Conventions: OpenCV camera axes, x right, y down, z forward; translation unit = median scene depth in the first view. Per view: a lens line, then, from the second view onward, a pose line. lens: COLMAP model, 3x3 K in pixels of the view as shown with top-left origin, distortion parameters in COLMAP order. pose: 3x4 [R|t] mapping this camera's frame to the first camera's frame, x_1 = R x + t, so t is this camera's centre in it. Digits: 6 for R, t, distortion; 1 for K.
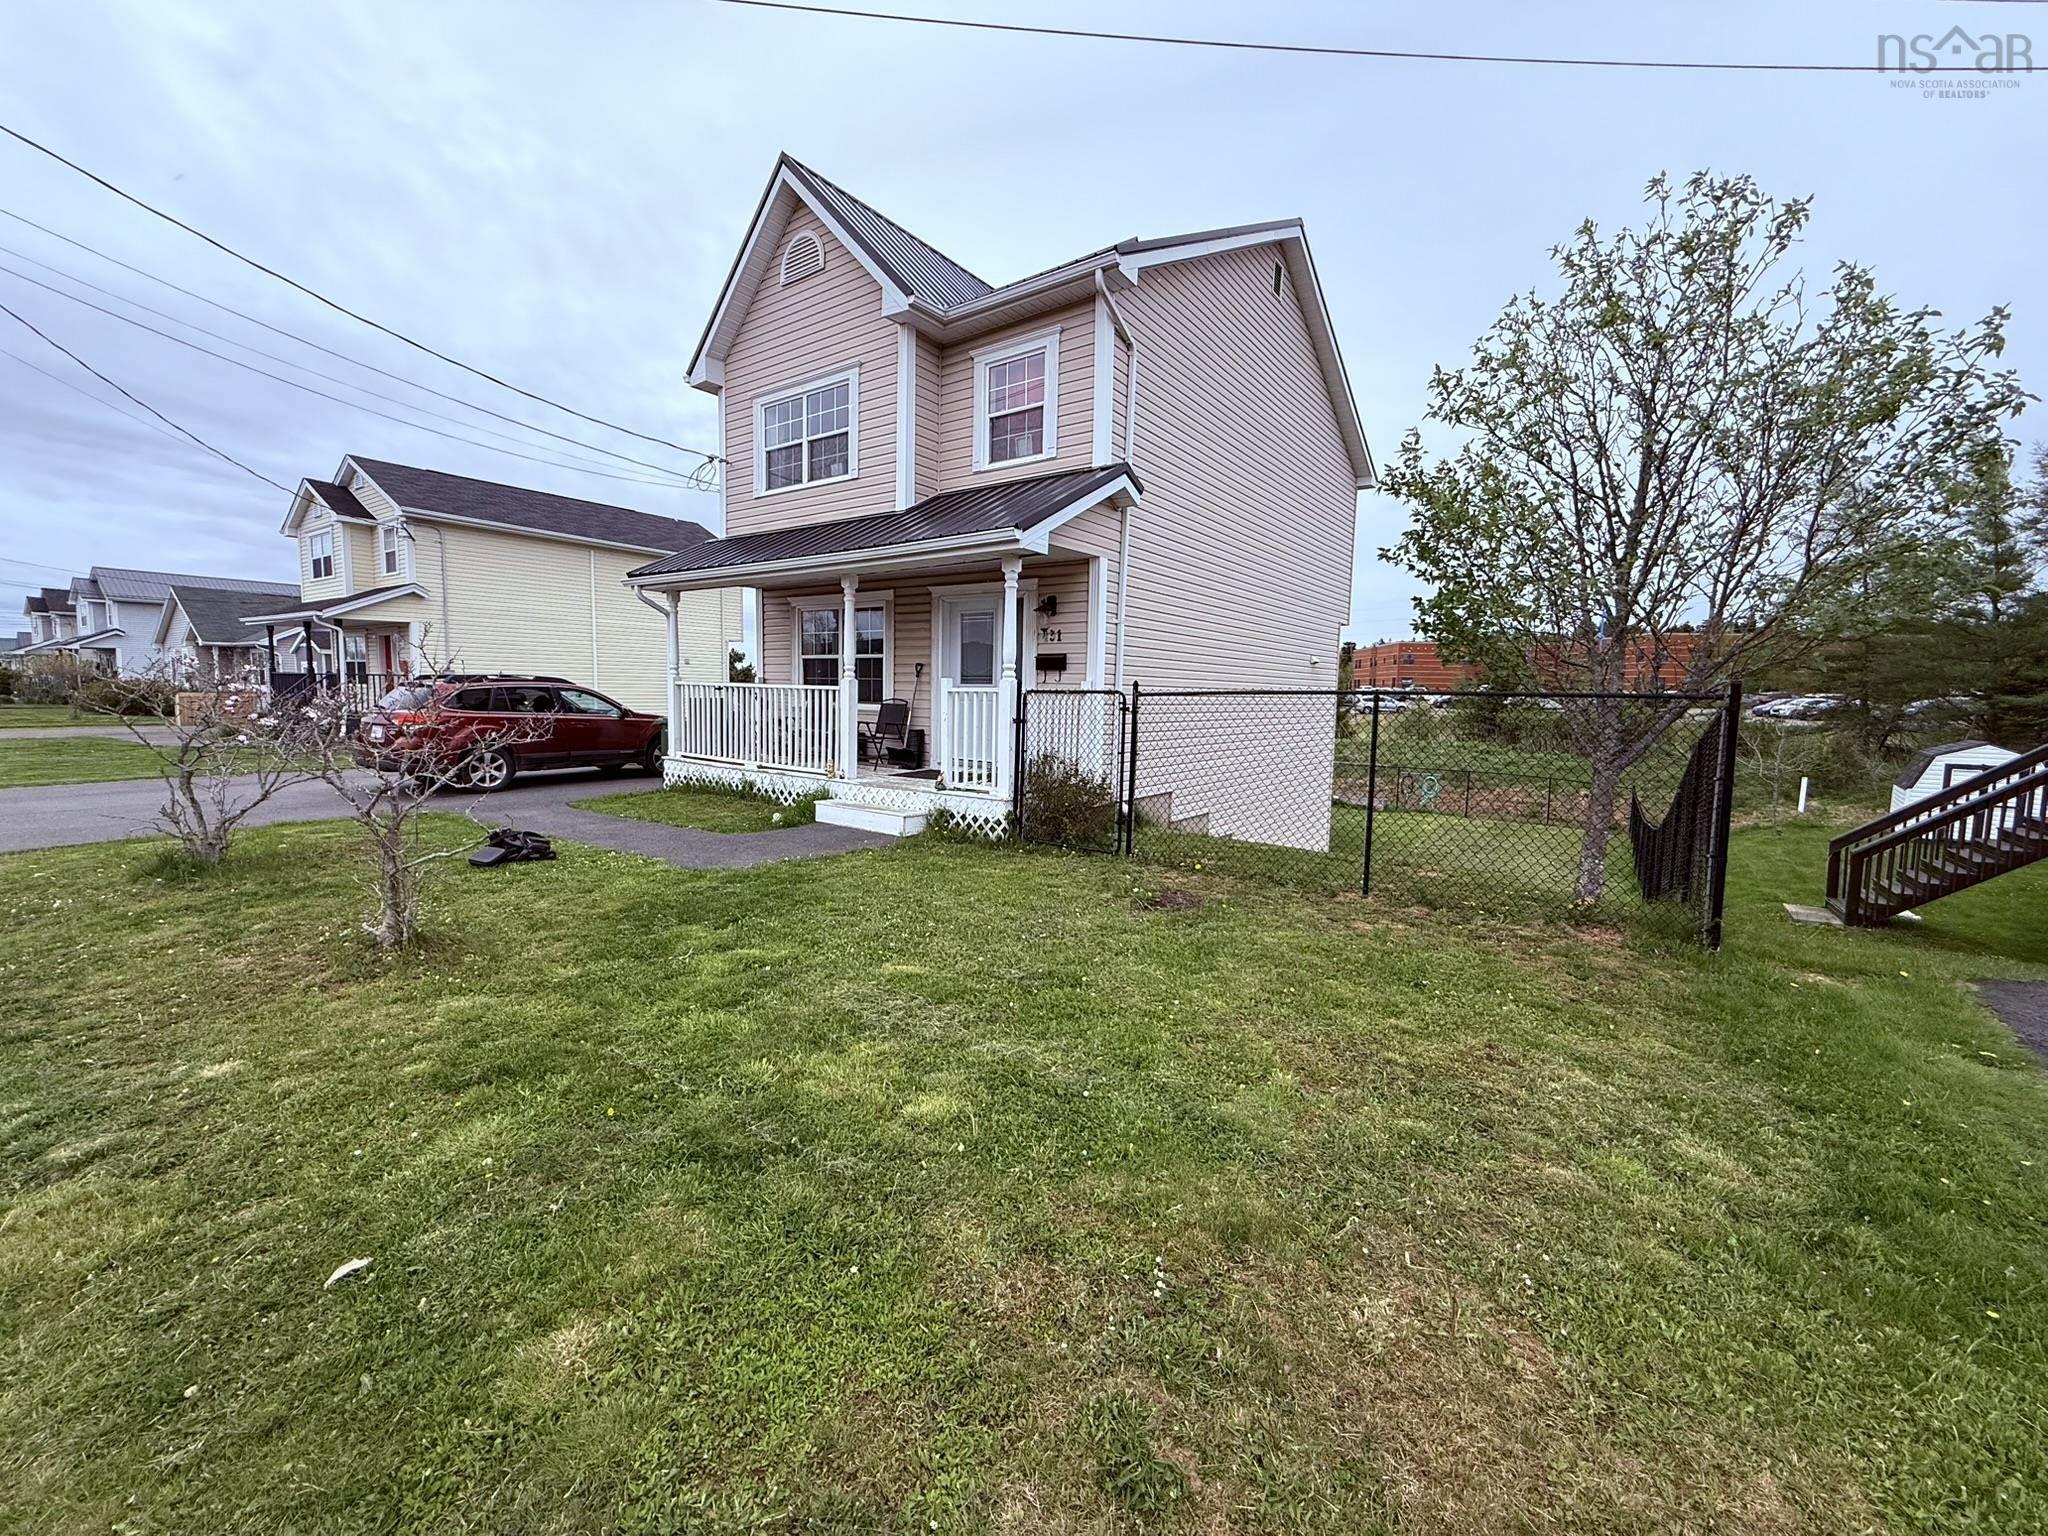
lens RADIAL K [[821.3, 0, 1027.8], [0, 821.3, 766.7], [0, 0, 1]] dist [-0.000468, 0.000320]
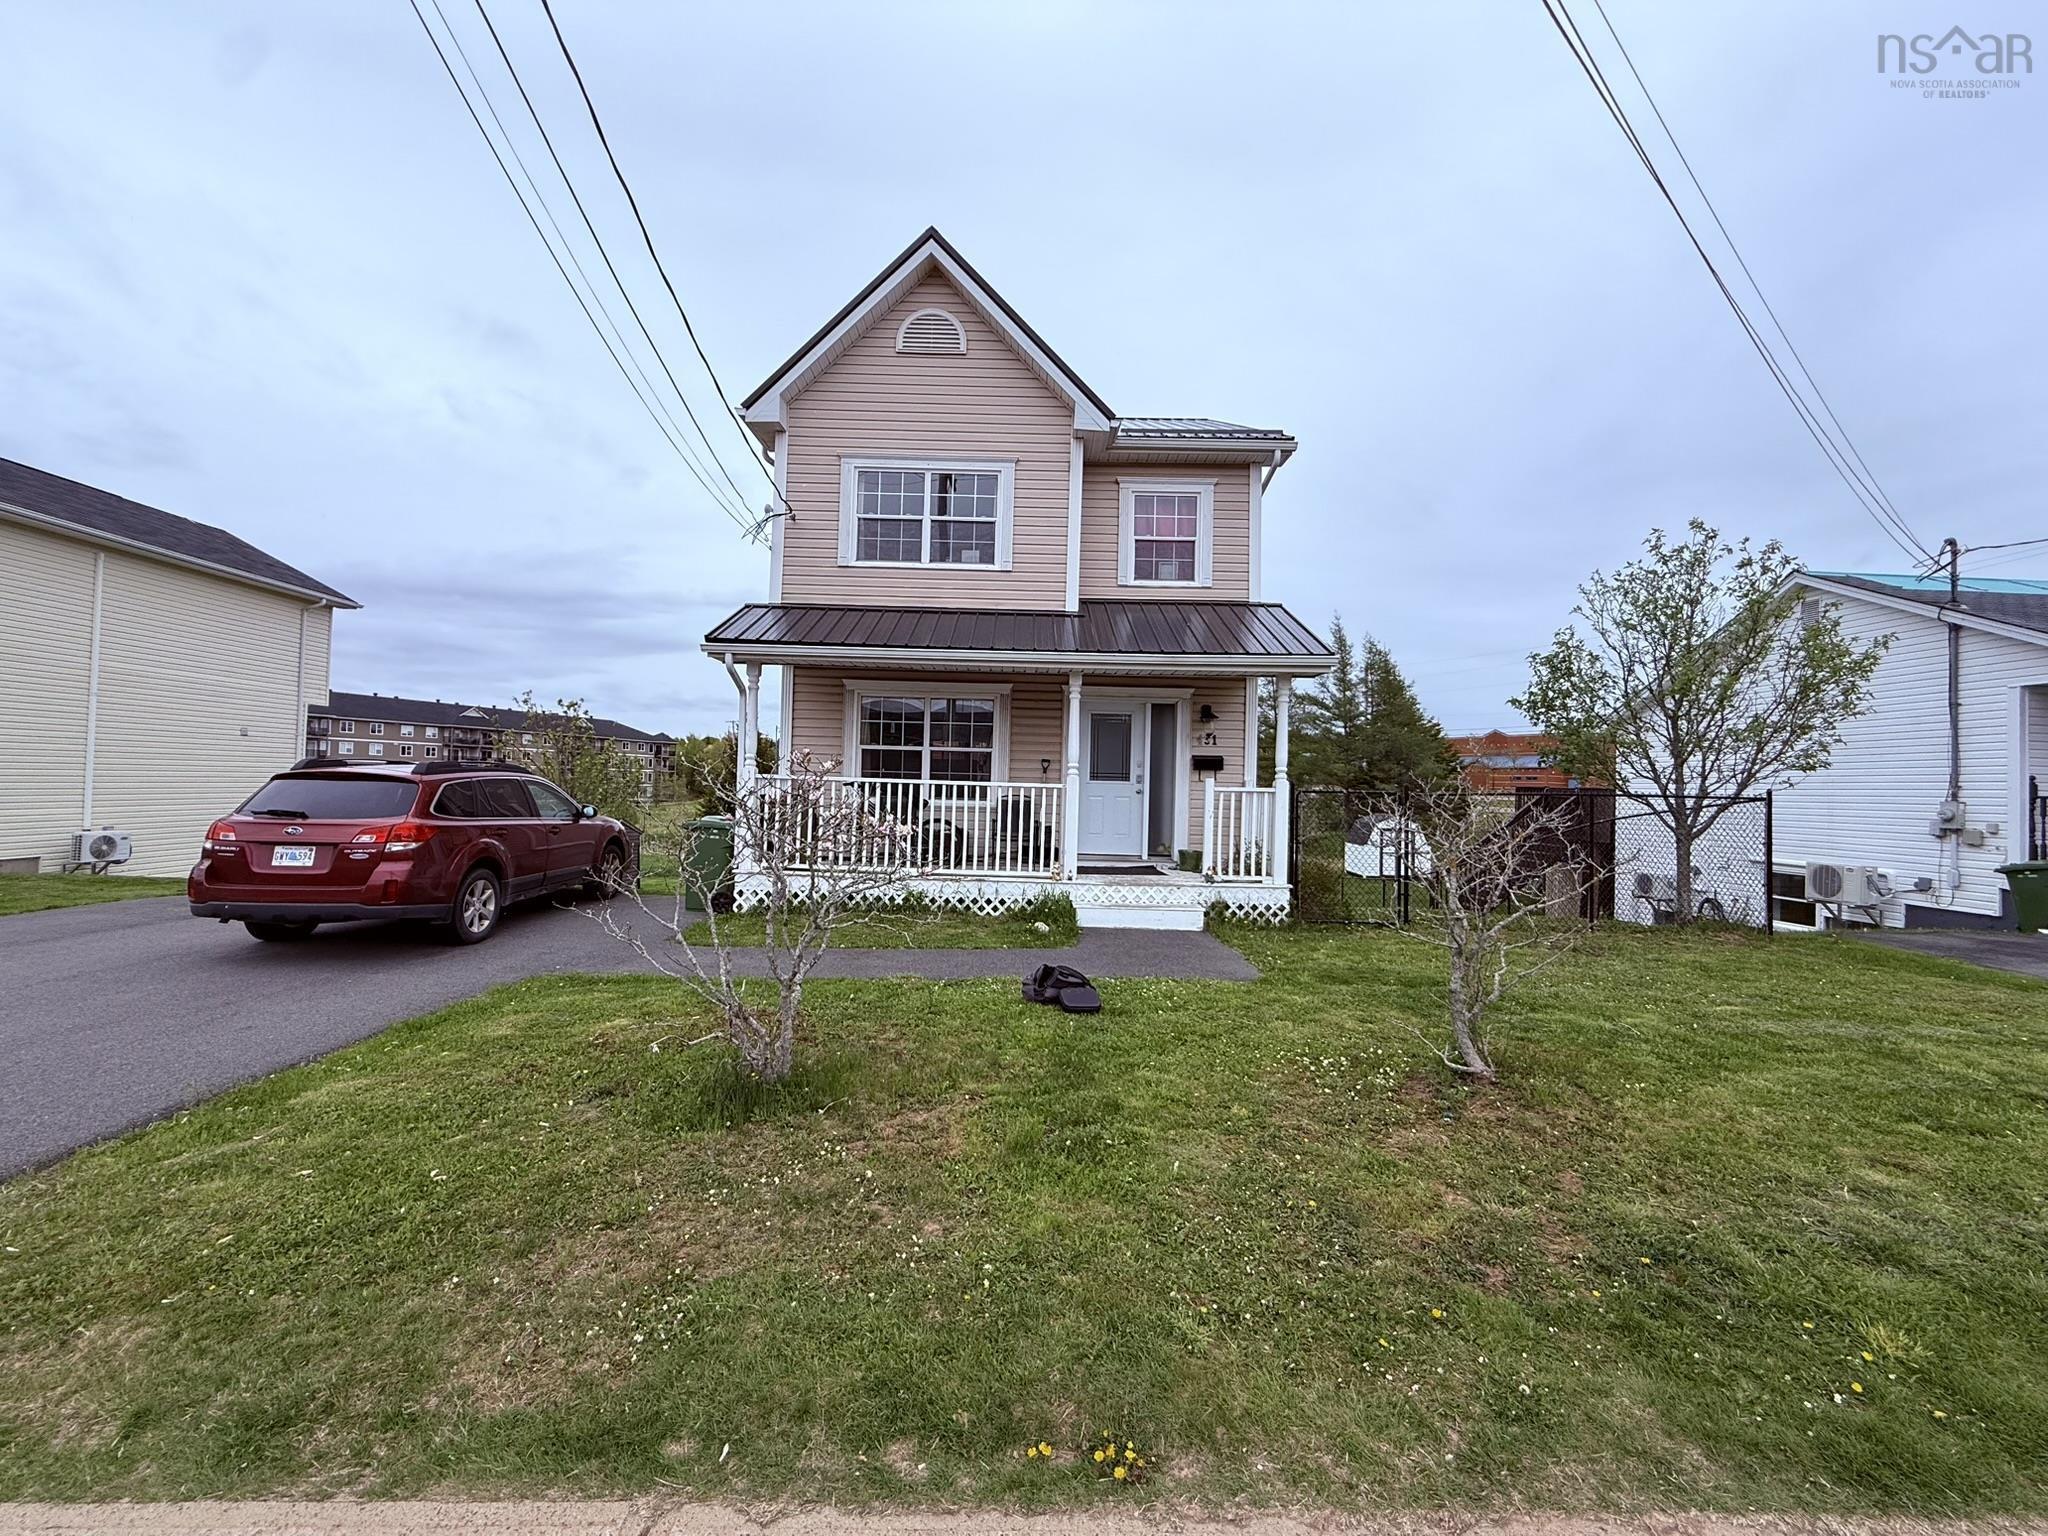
lens RADIAL K [[821.3, 0, 1029.7], [0, 821.3, 765.5], [0, 0, 1]] dist [-0.000468, 0.000320]
pose [[0.803777, 0.015682, 0.594724, -0.805006], [0.044506, 0.995266, -0.086394, -0.036686], [-0.593264, 0.095911, 0.799274, 0.237758]]
